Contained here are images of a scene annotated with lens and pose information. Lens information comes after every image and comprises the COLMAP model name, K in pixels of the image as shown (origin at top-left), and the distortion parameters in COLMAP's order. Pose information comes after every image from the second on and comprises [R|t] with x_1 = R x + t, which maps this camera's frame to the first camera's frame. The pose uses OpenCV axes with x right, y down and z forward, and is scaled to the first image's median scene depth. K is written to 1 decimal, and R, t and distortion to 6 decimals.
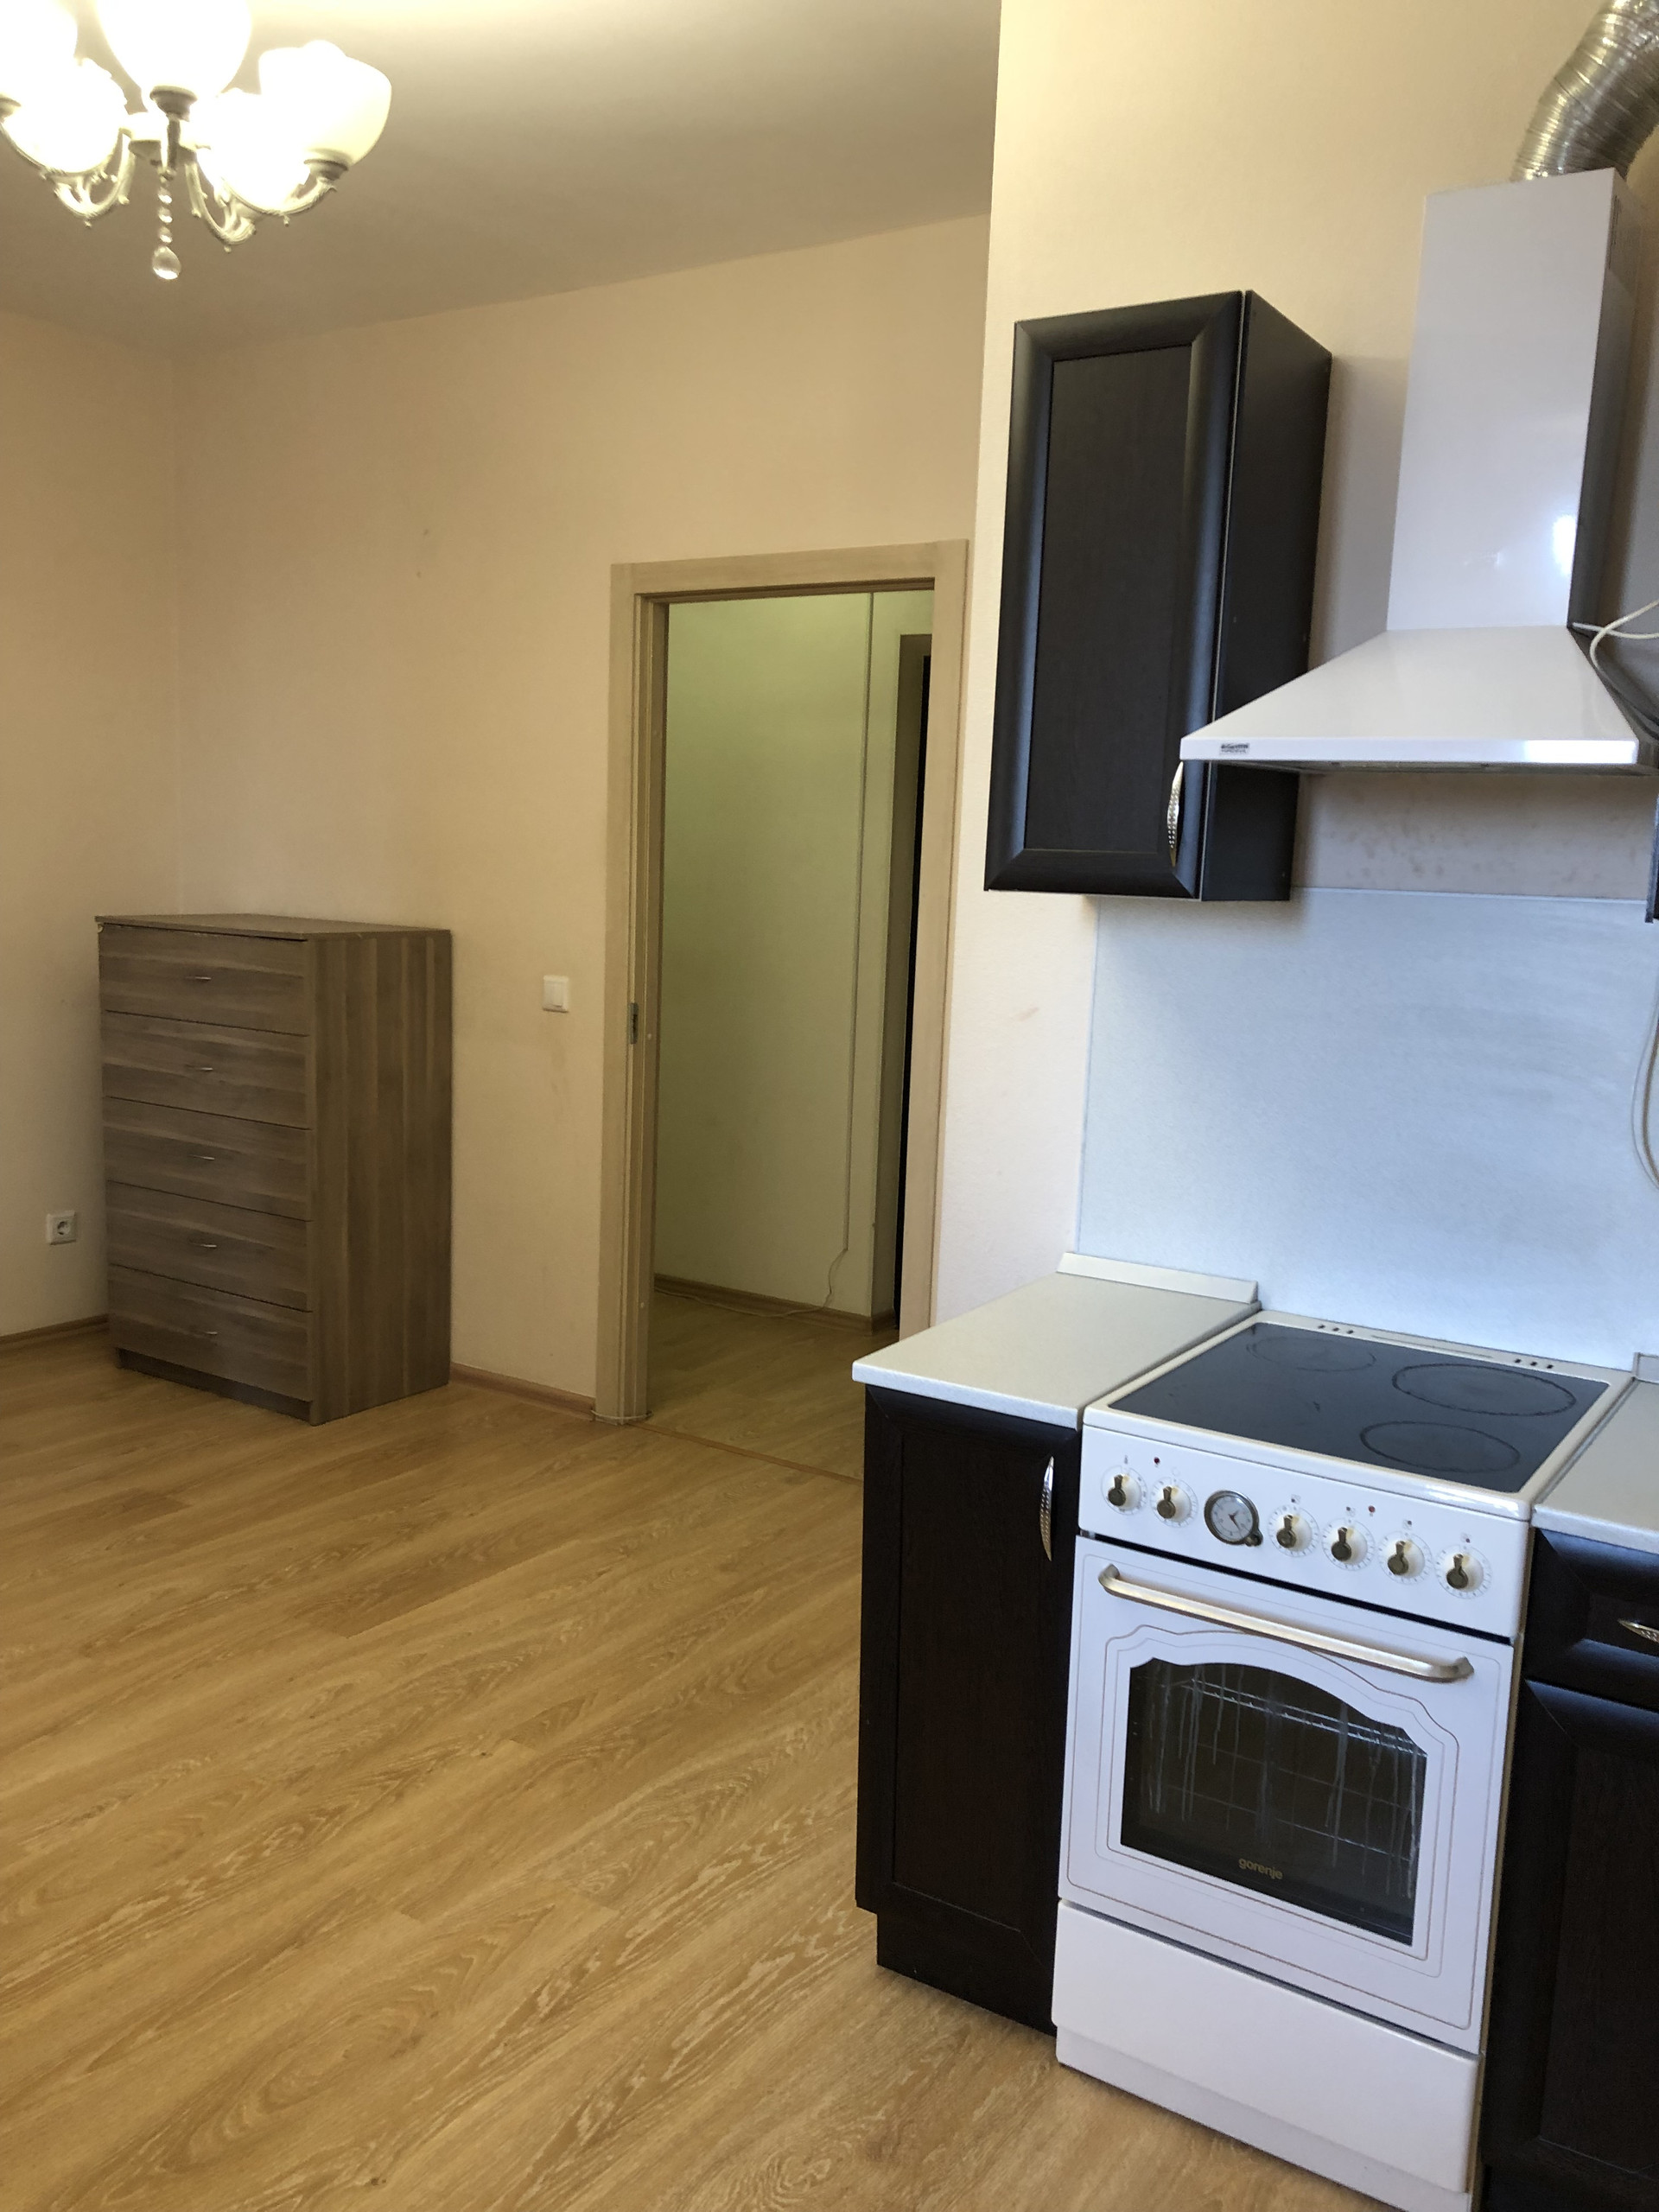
lens RADIAL K [[1807.9, 0, 853.0], [0, 1807.9, 1114.2], [0, 0, 1]] dist [0.022243, -0.035968]
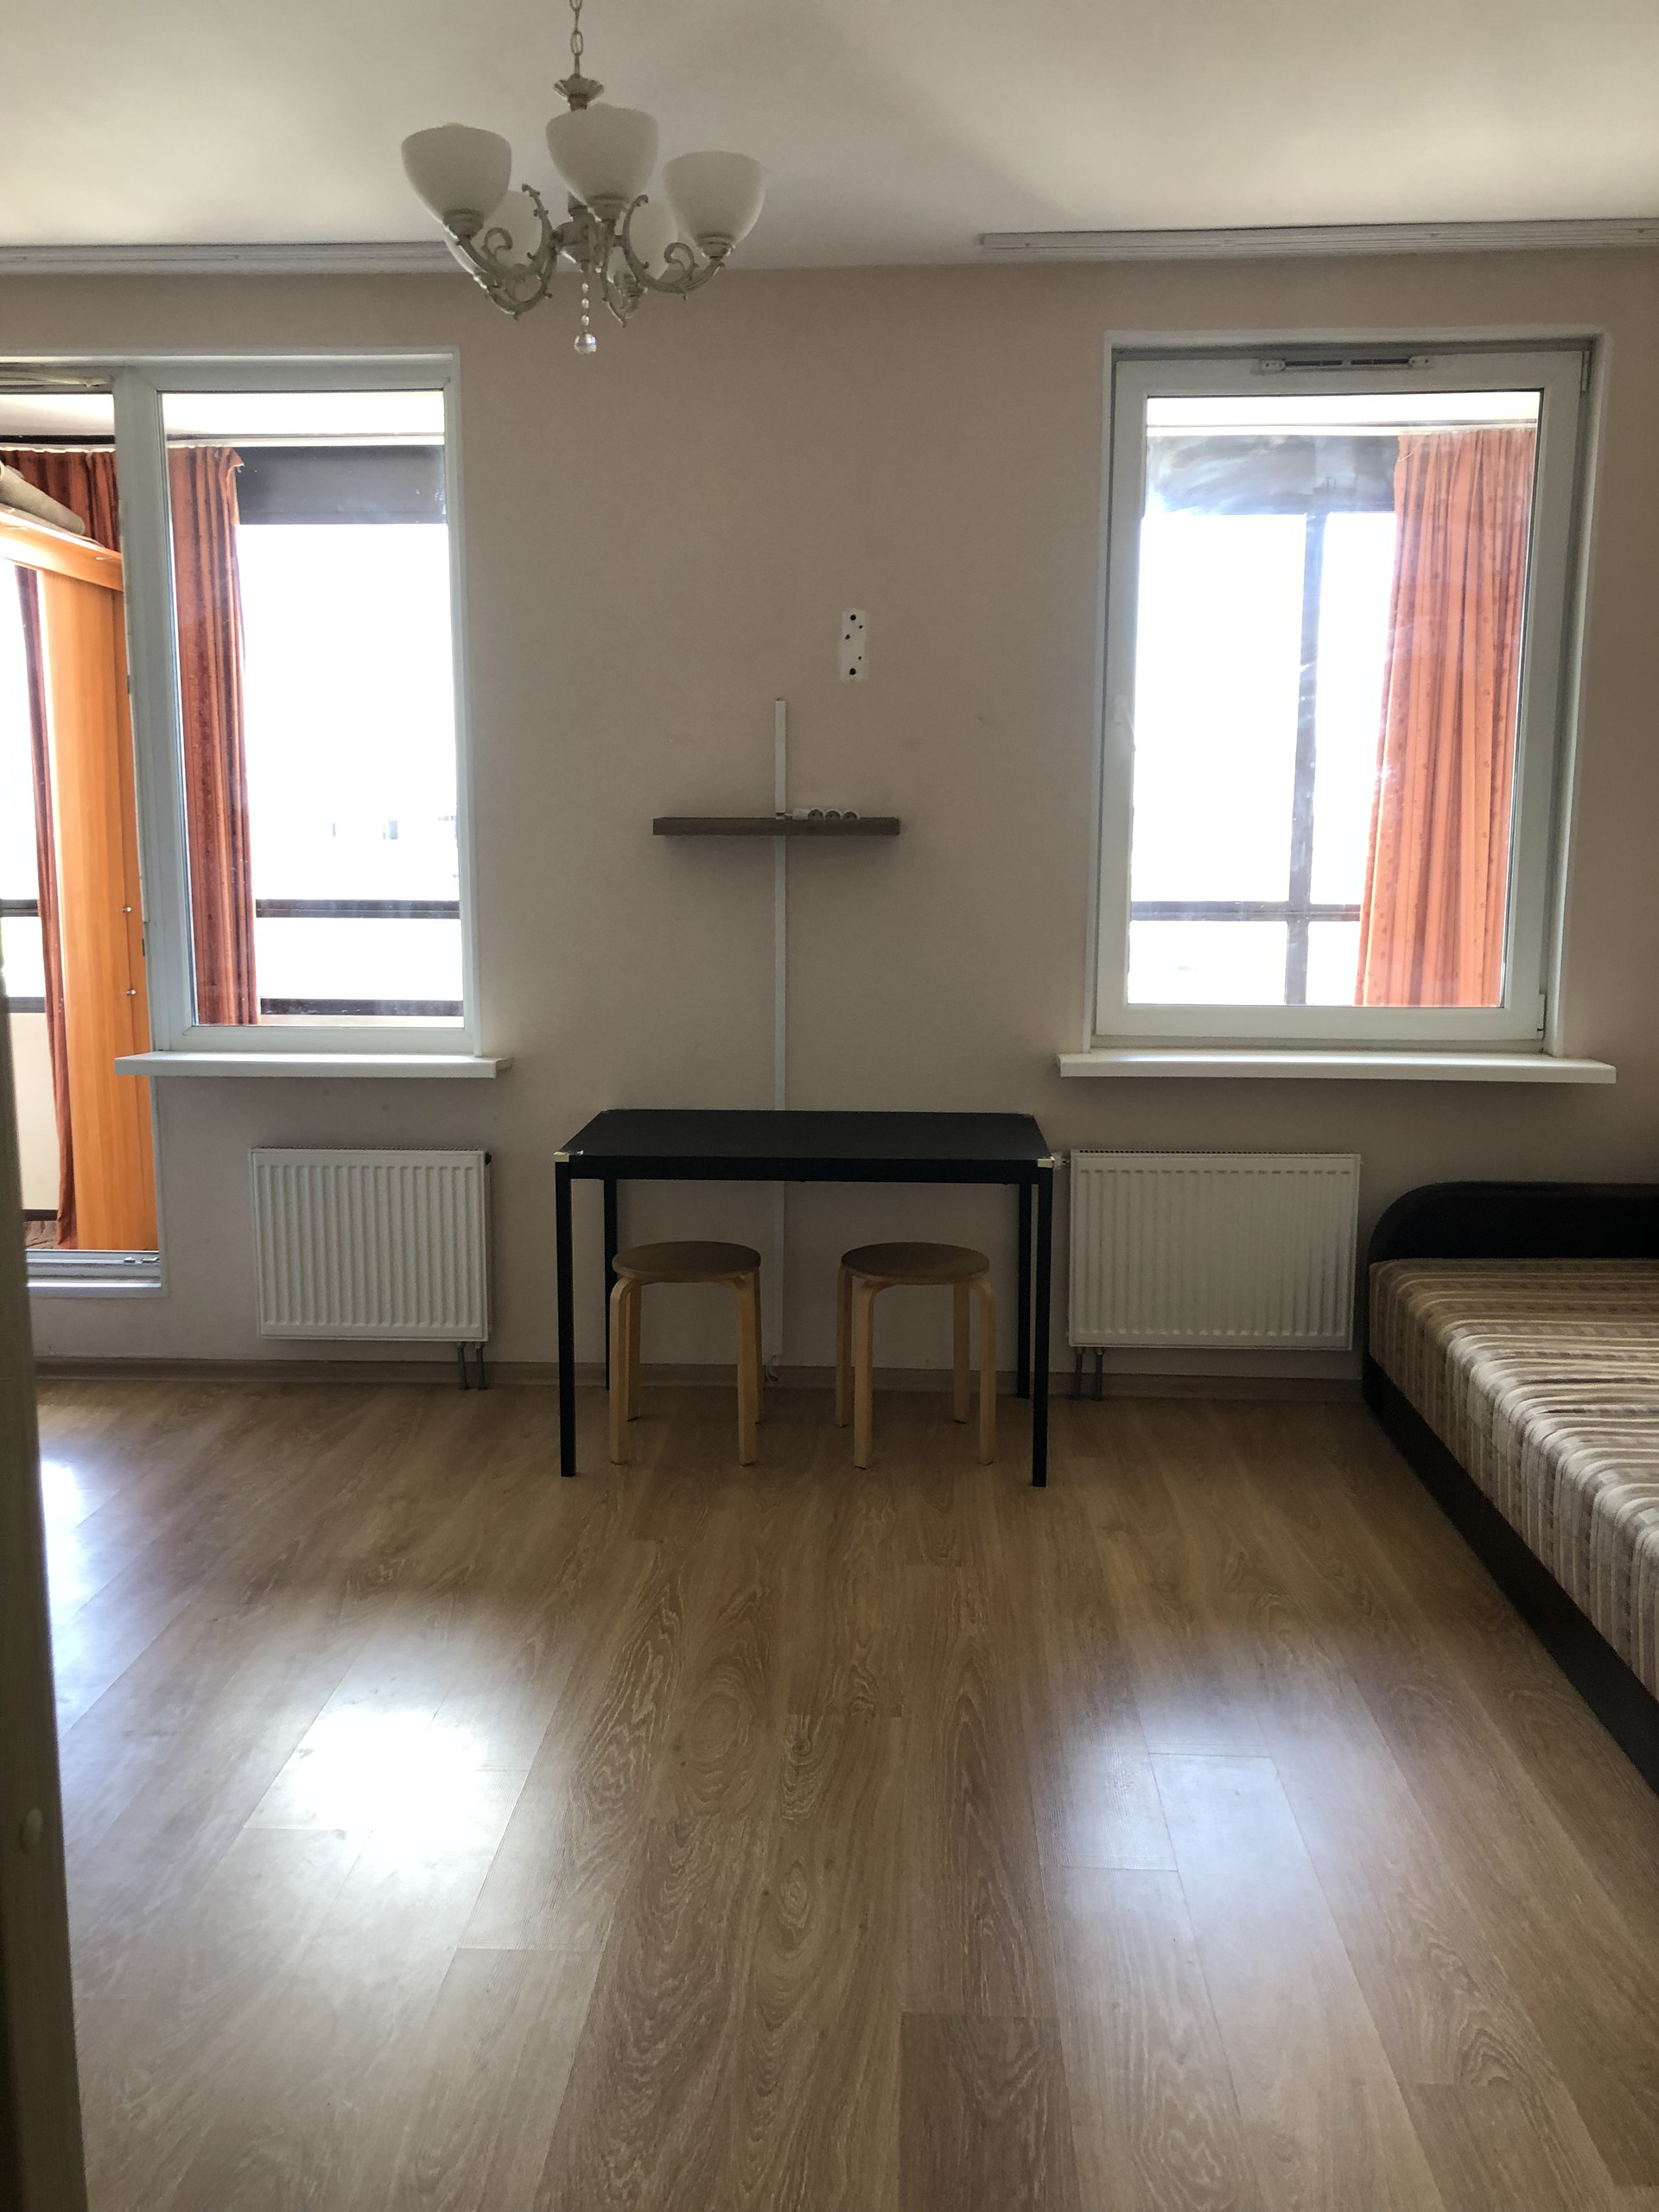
lens RADIAL K [[1812.2, 0, 812.8], [0, 1812.2, 1114.4], [0, 0, 1]] dist [0.100879, -0.182672]
pose [[-0.866327, 0.035314, -0.498228, 0.109009], [-0.109644, 0.959722, 0.258673, -0.290171], [0.487295, 0.278723, -0.827561, 2.084552]]
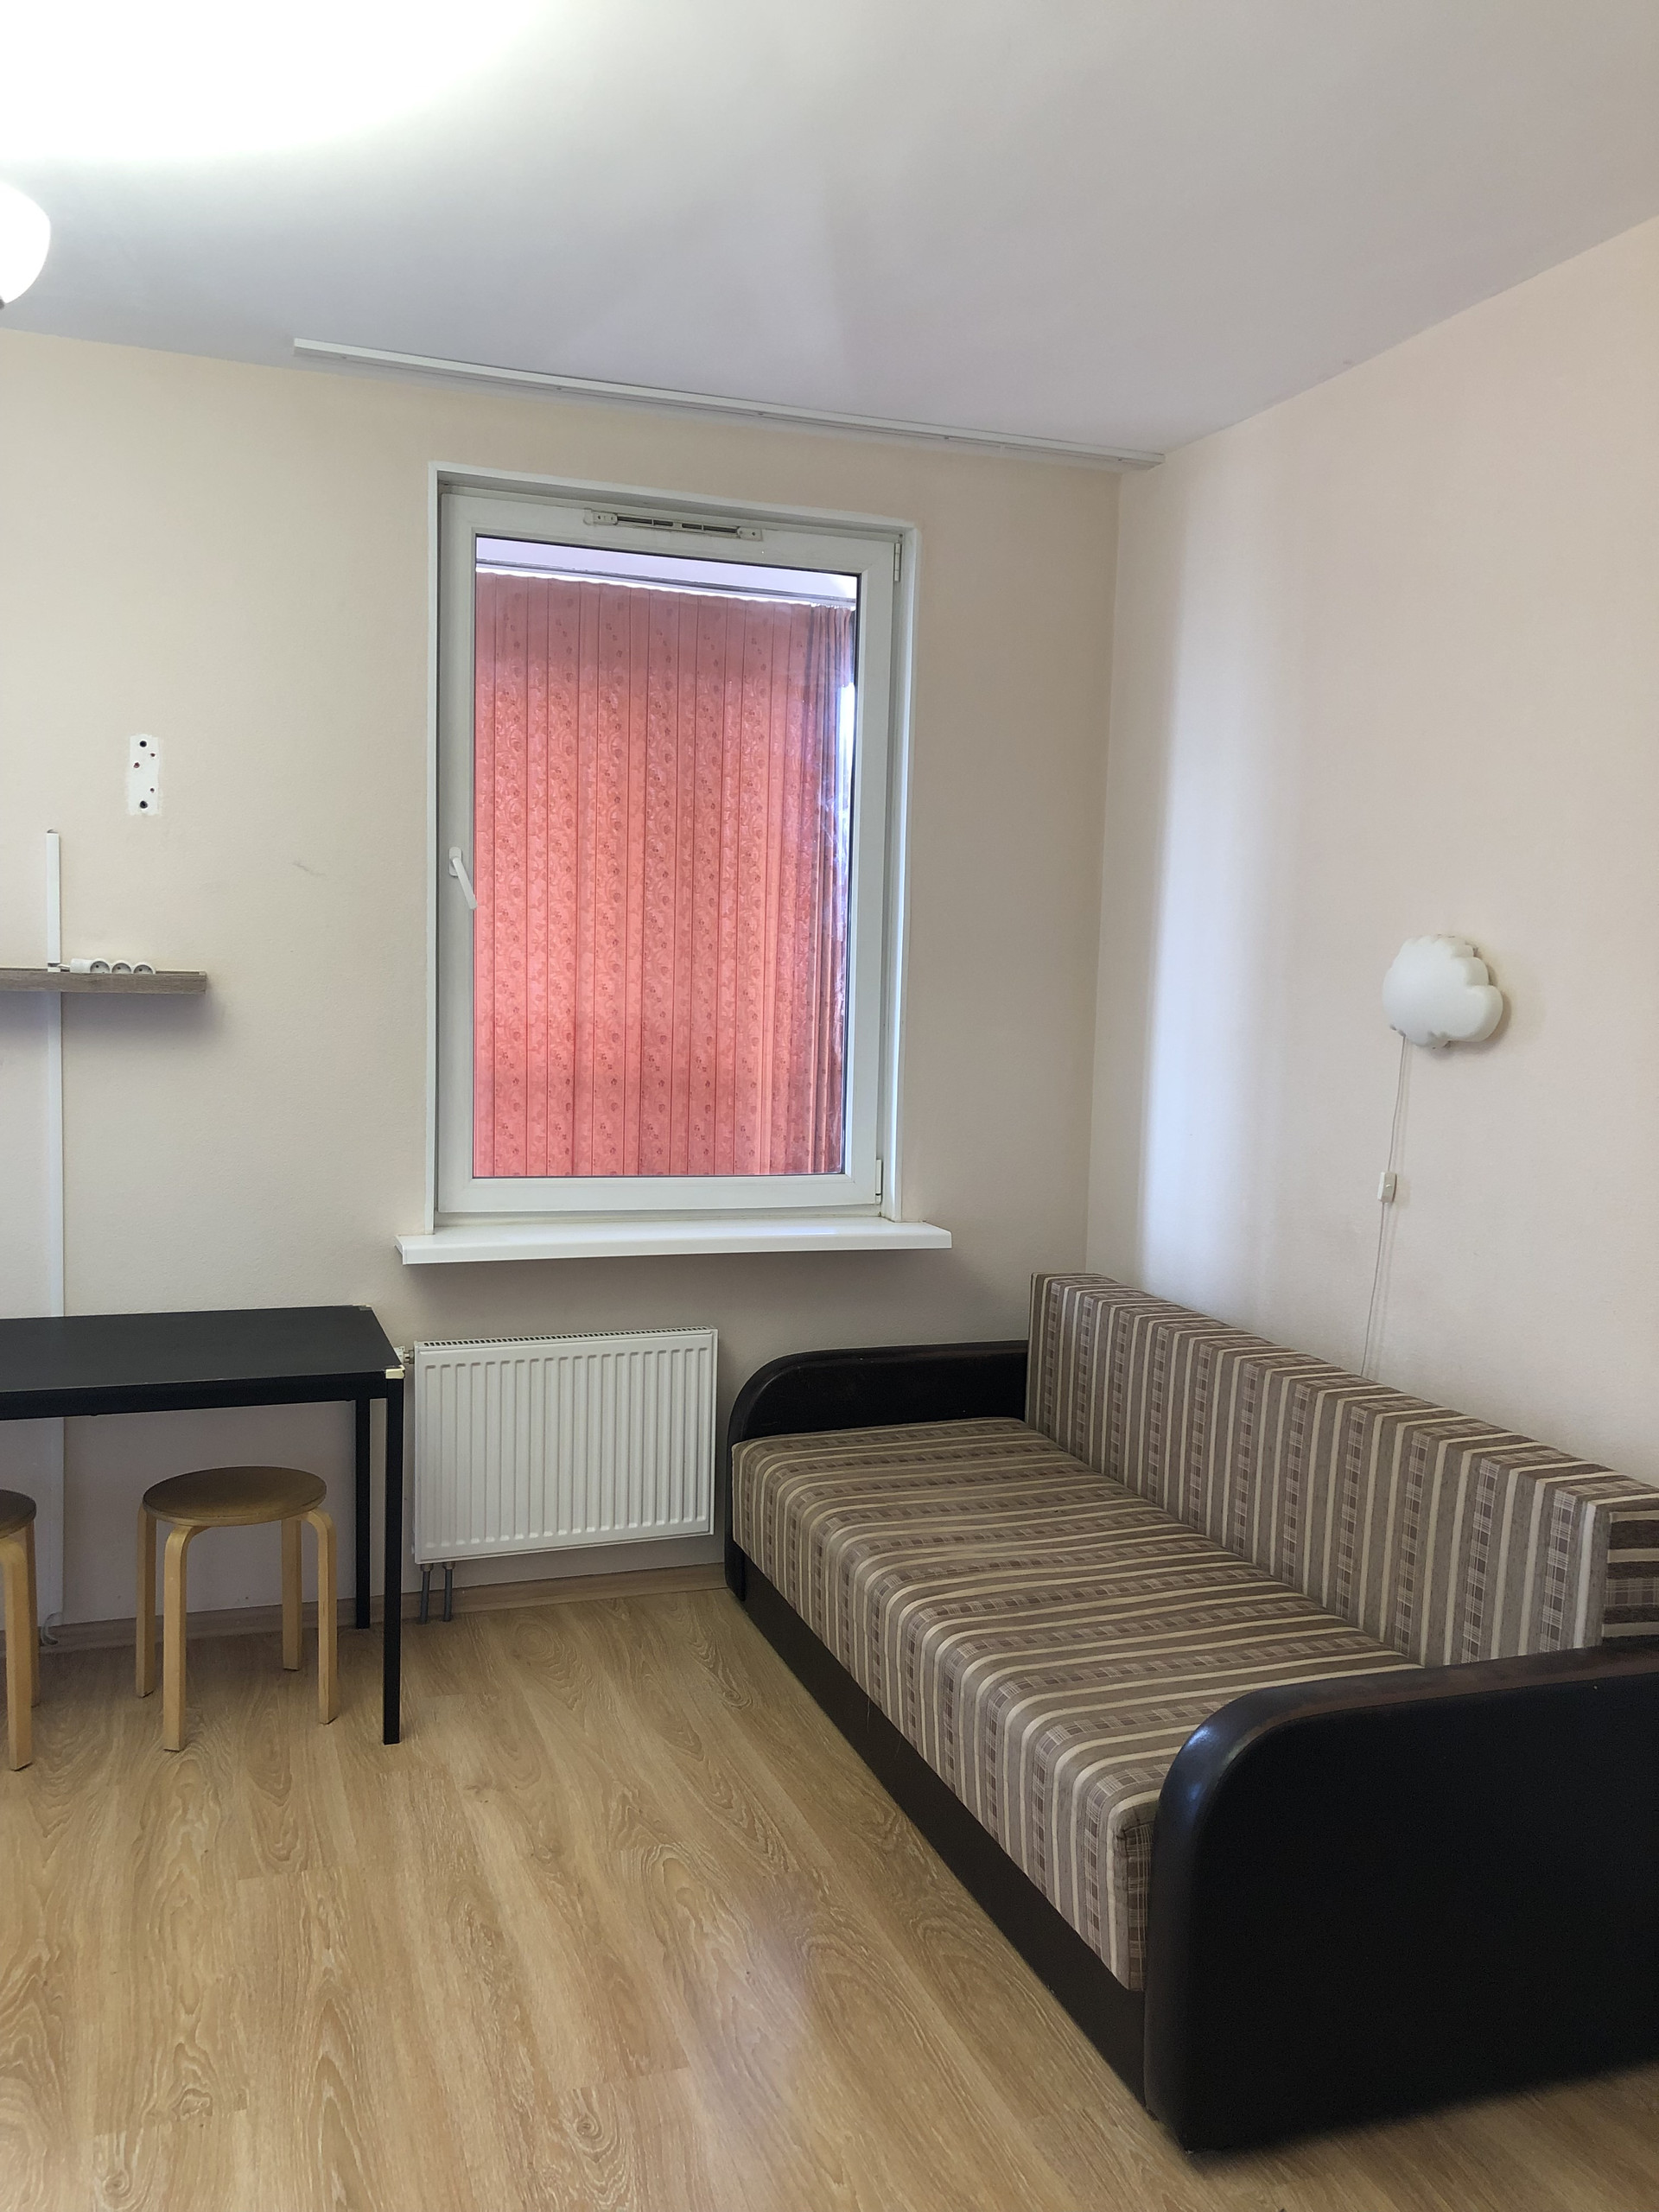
lens RADIAL K [[1807.9, 0, 853.0], [0, 1807.9, 1114.2], [0, 0, 1]] dist [0.022243, -0.035968]
pose [[-0.596603, 0.013628, -0.802421, 0.042185], [-0.167196, 0.975806, 0.140884, -0.311591], [0.784927, 0.218213, -0.579890, 1.911361]]
